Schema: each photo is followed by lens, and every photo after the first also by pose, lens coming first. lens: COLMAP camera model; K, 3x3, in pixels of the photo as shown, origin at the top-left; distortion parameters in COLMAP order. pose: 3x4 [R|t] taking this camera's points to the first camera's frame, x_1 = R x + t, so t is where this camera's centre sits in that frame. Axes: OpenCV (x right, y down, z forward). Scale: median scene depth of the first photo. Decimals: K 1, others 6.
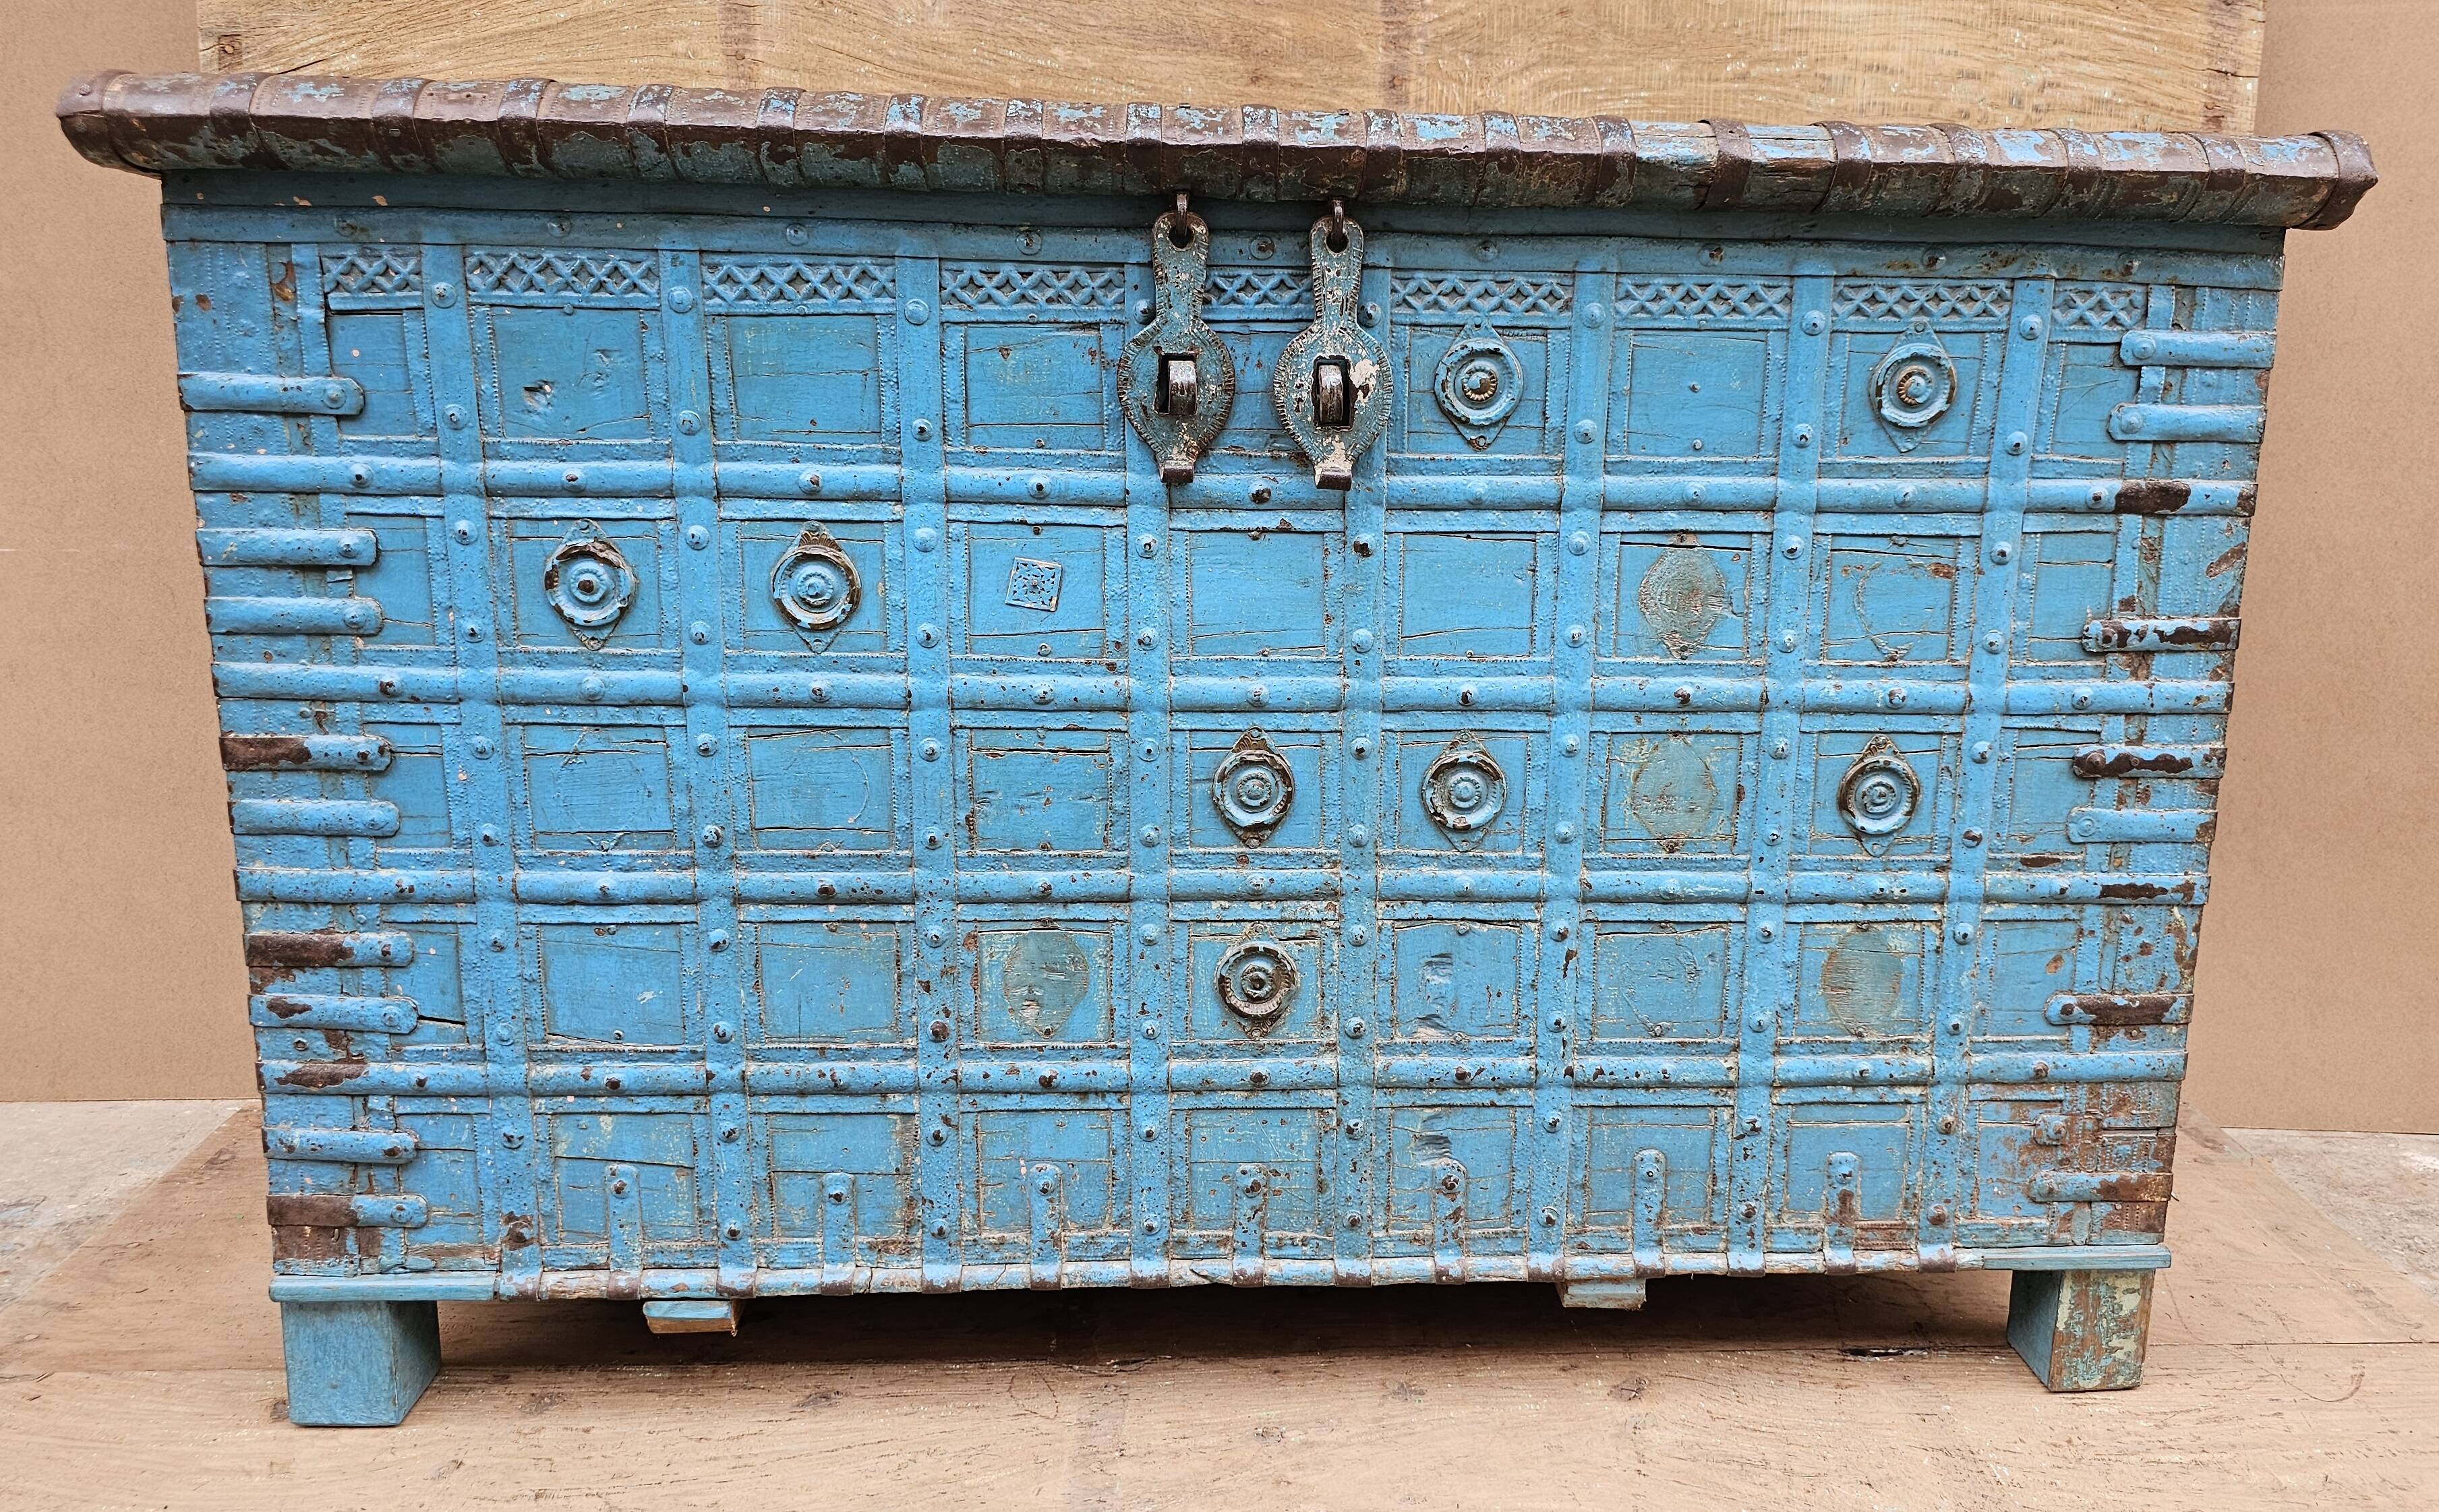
lens RADIAL K [[1814.4, 0, 1306.4], [0, 1814.4, 717.4], [0, 0, 1]] dist [0.052177, -0.055992]
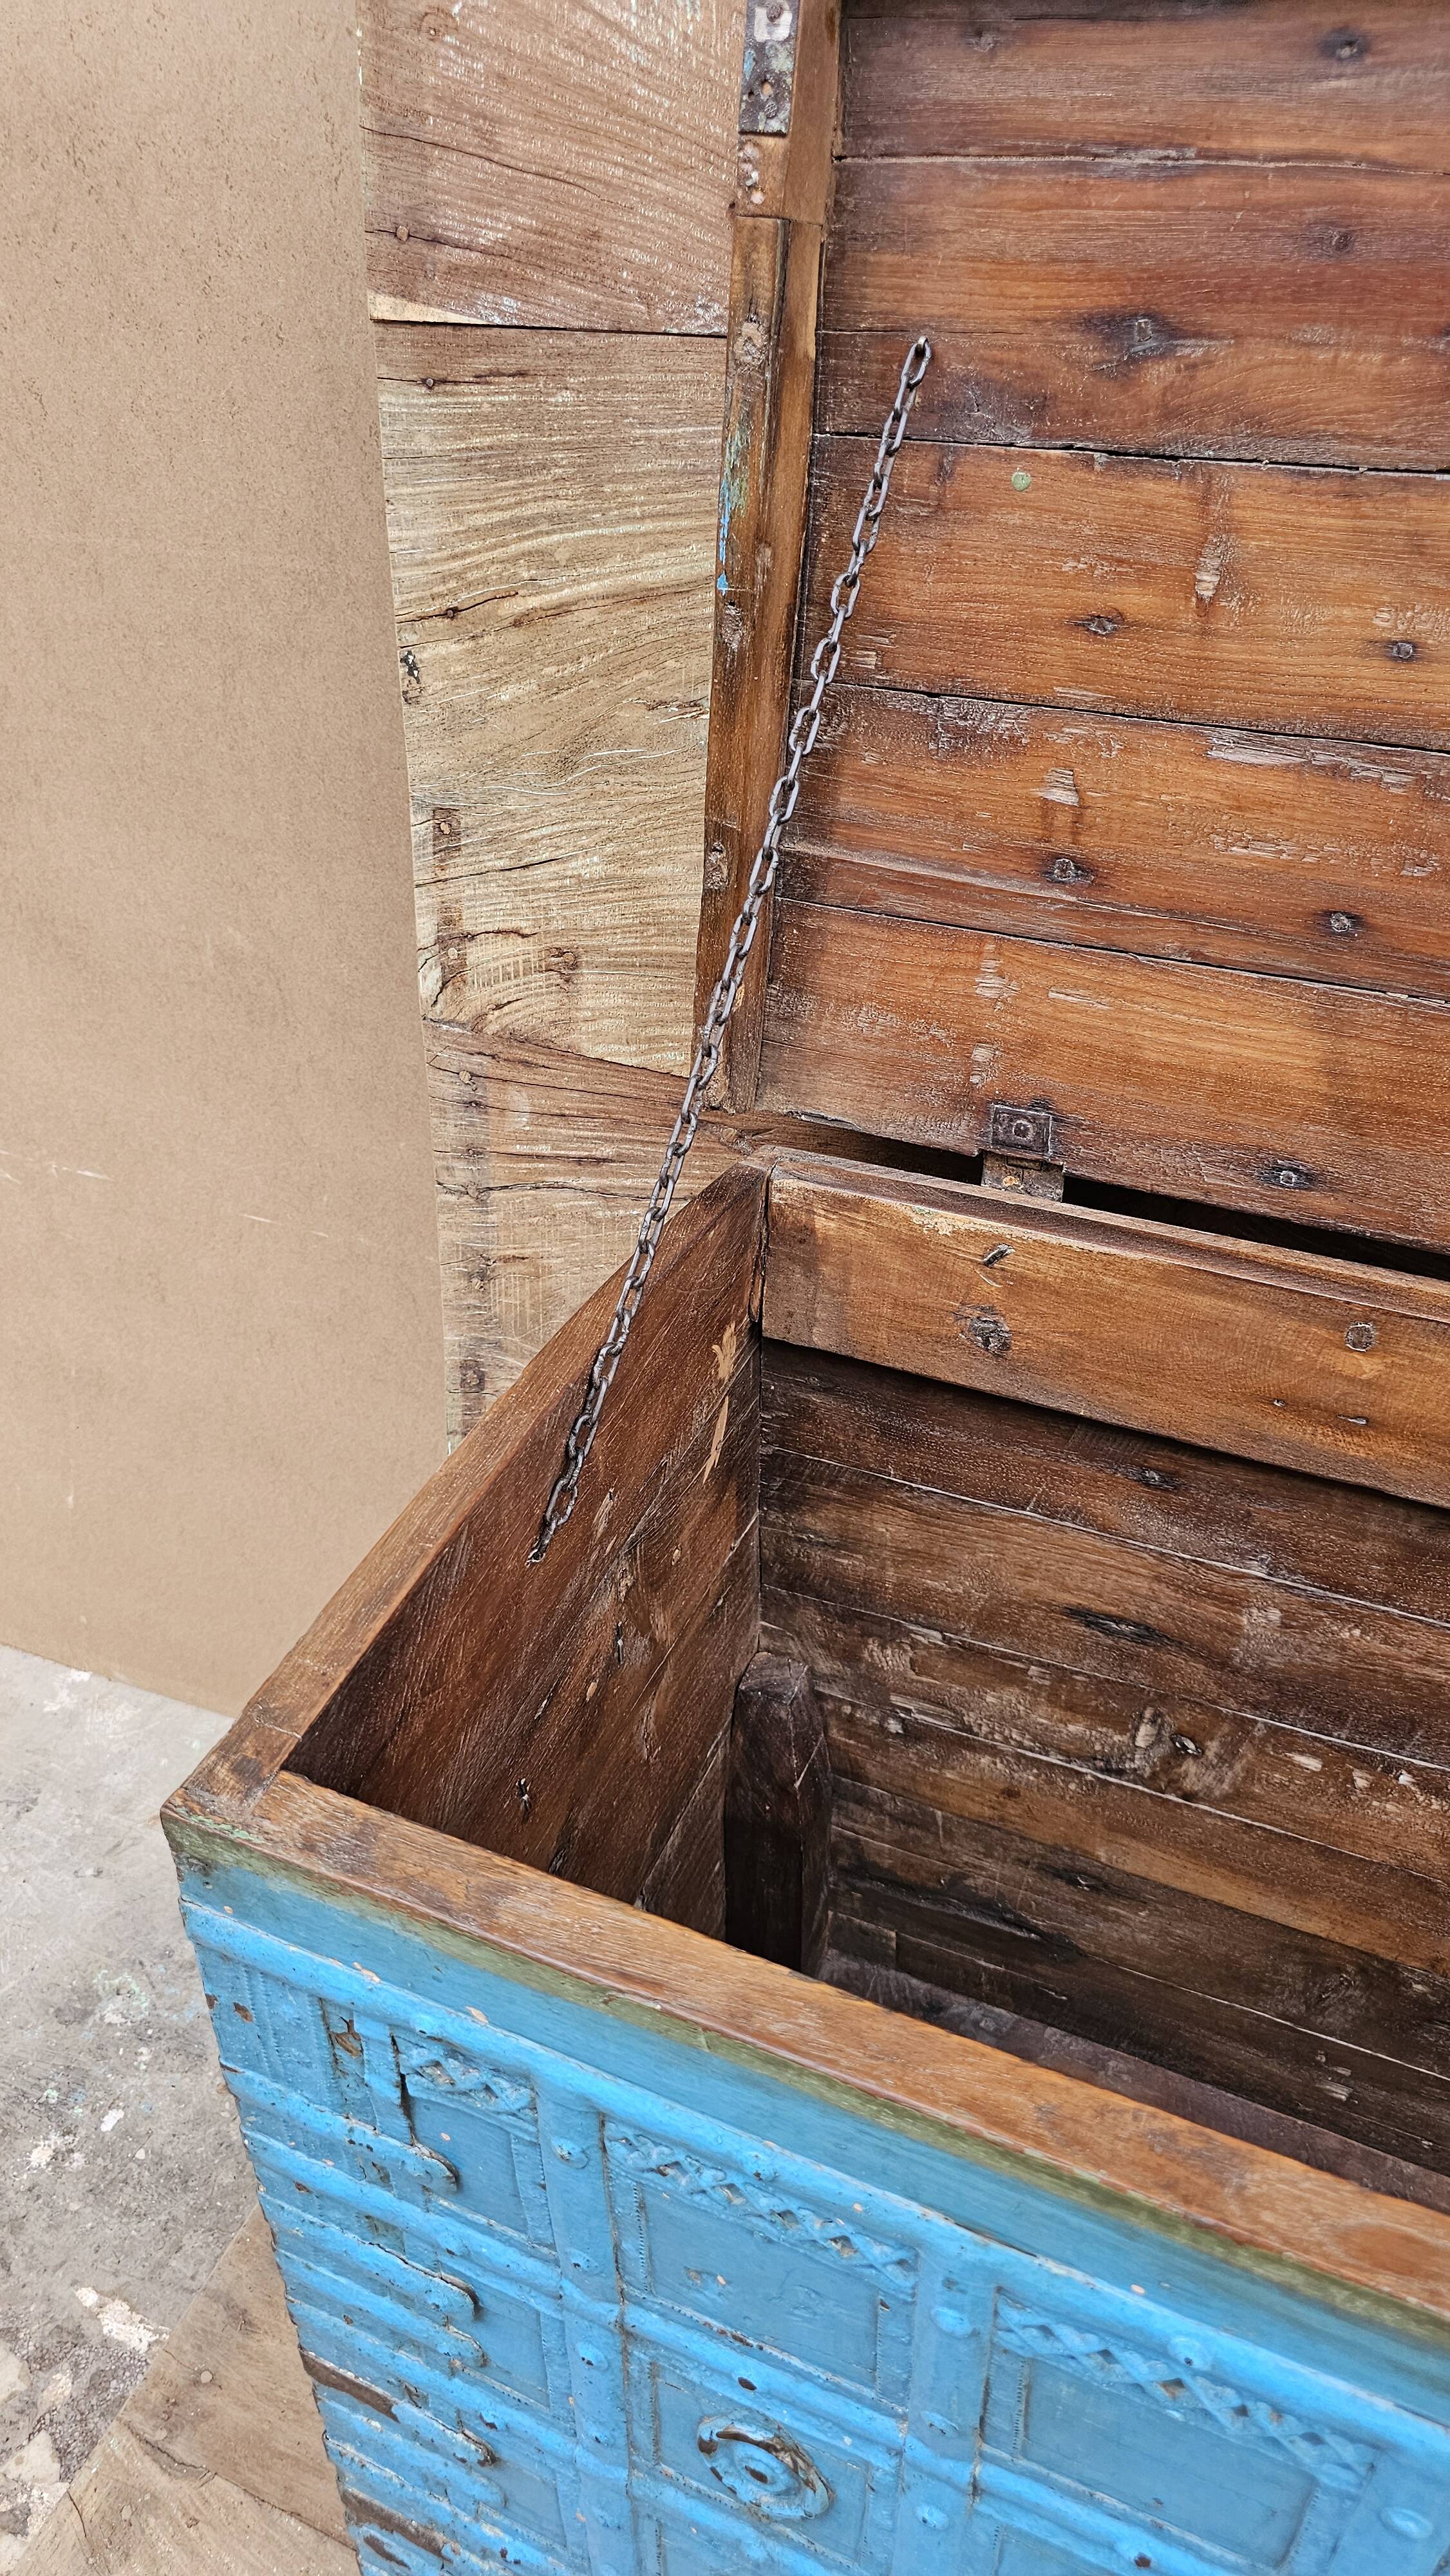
lens RADIAL K [[1739.2, 0, 751.9], [0, 1739.2, 1254.4], [0, 0, 1]] dist [0.058145, -0.071745]
pose [[0.893791, 0.228830, -0.385713, -0.249114], [-0.079911, 0.927533, 0.365099, -0.648915], [0.441307, -0.295500, 0.847306, 0.590750]]
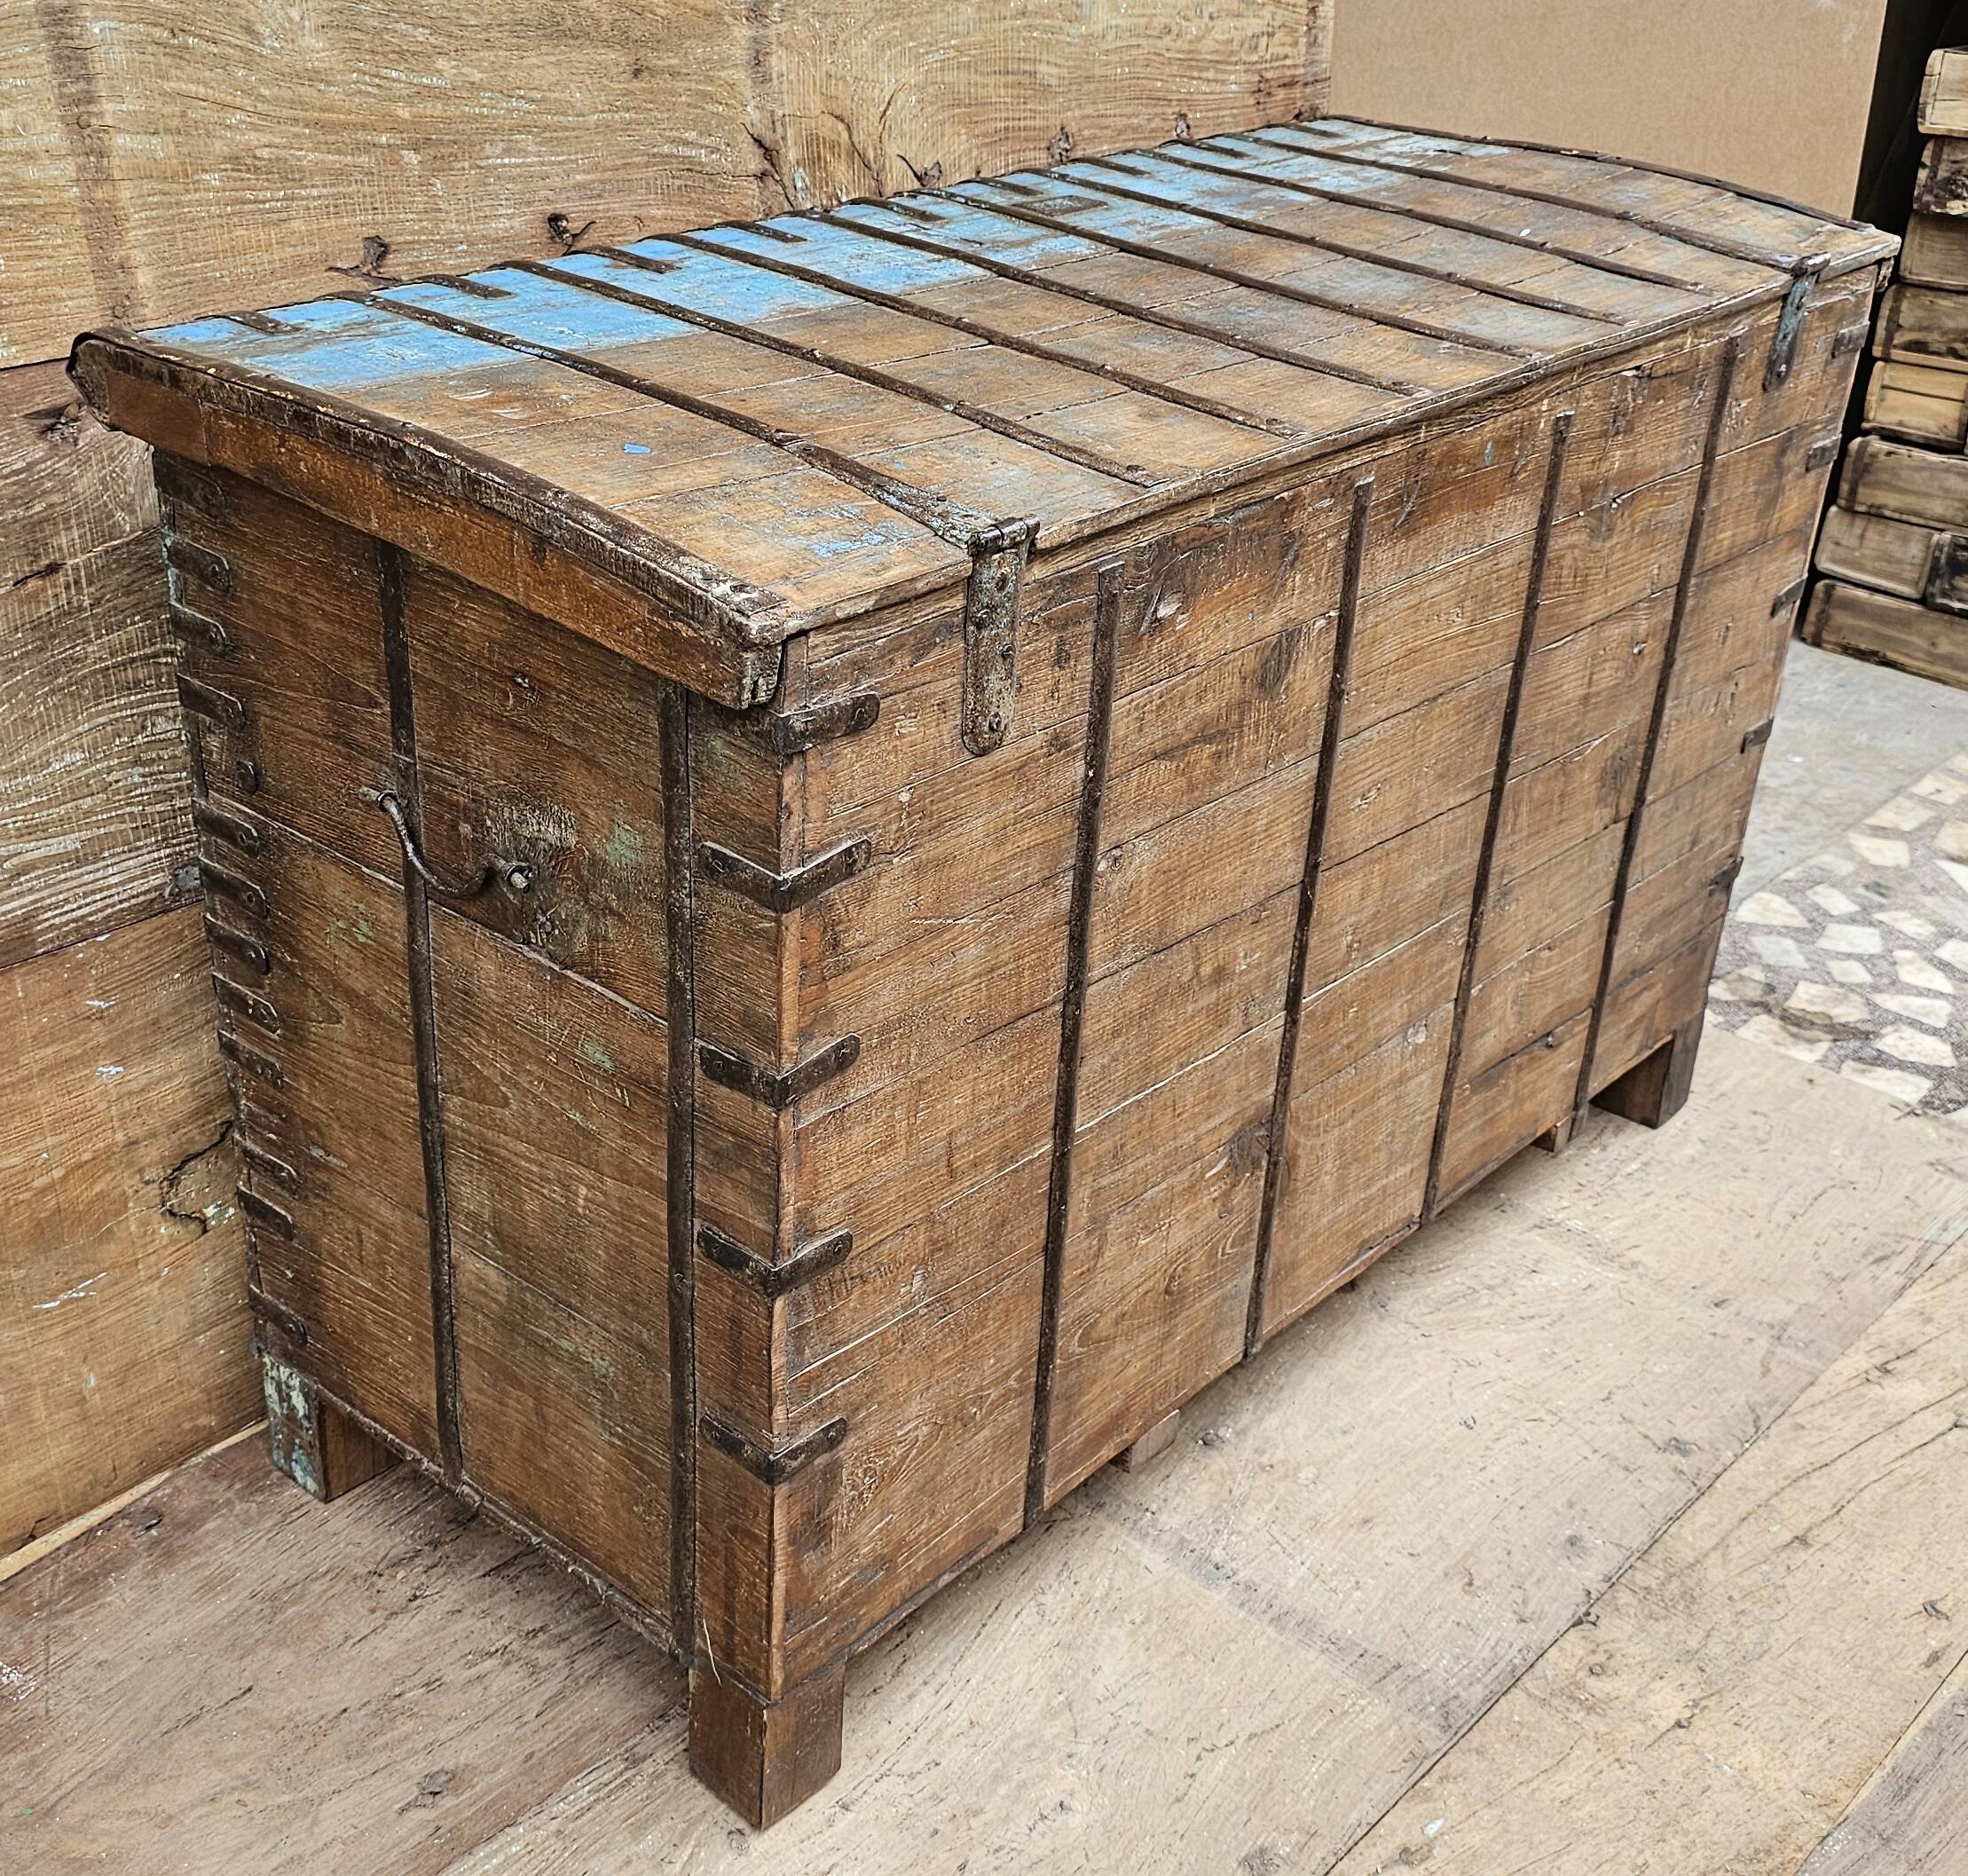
lens RADIAL K [[2416.6, 0, 942.1], [0, 2416.6, 988.3], [0, 0, 1]] dist [0.062442, -0.070304]
pose [[0.711698, -0.332749, 0.618679, -1.072830], [0.134469, 0.928944, 0.344935, -0.464485], [-0.689496, -0.162297, 0.705872, 0.076865]]
